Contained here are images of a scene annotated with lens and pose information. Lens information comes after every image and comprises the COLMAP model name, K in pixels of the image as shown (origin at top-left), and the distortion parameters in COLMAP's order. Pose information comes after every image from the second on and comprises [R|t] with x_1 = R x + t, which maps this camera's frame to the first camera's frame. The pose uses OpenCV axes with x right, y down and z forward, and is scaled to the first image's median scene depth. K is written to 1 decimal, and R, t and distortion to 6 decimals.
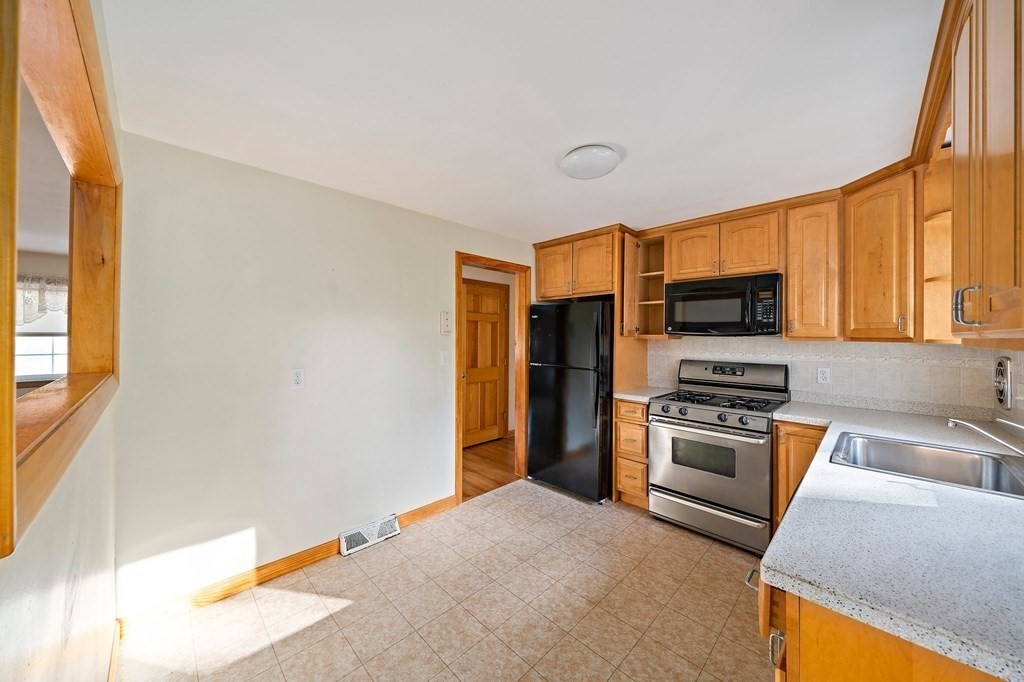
lens RADIAL K [[356.8, 0, 506.1], [0, 356.8, 339.0], [0, 0, 1]] dist [-0.005333, -0.000054]
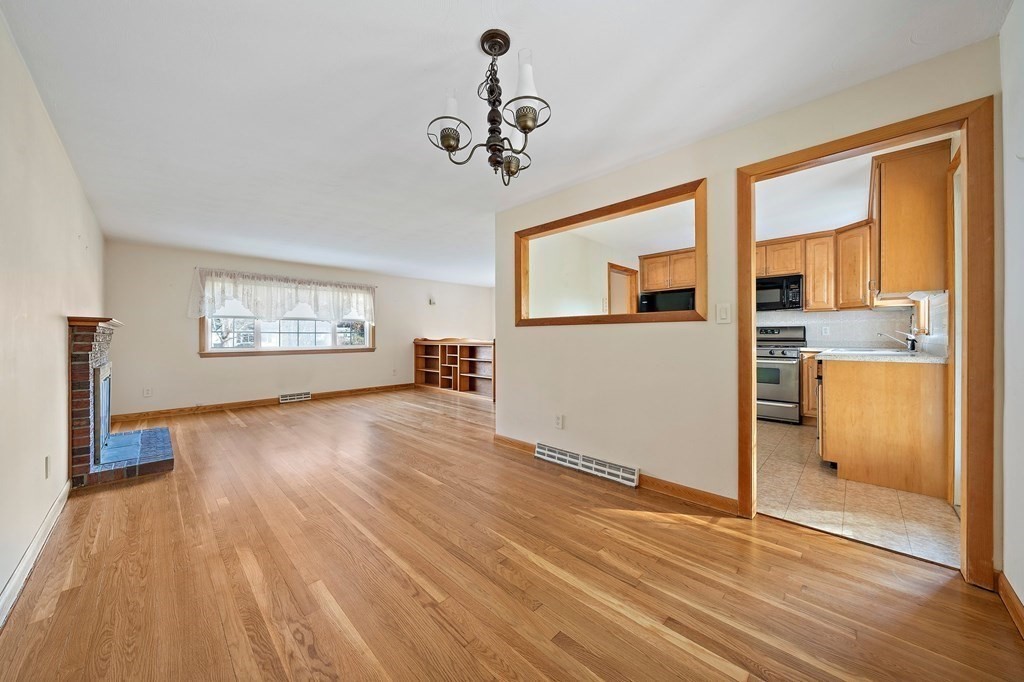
lens RADIAL K [[354.4, 0, 512.0], [0, 354.4, 341.0], [0, 0, 1]] dist [-0.000847, -0.000077]
pose [[0.999809, -0.010035, 0.016801, -0.761700], [0.009887, 0.999912, 0.008861, 0.126733], [-0.016888, -0.008693, 0.999820, -0.806291]]
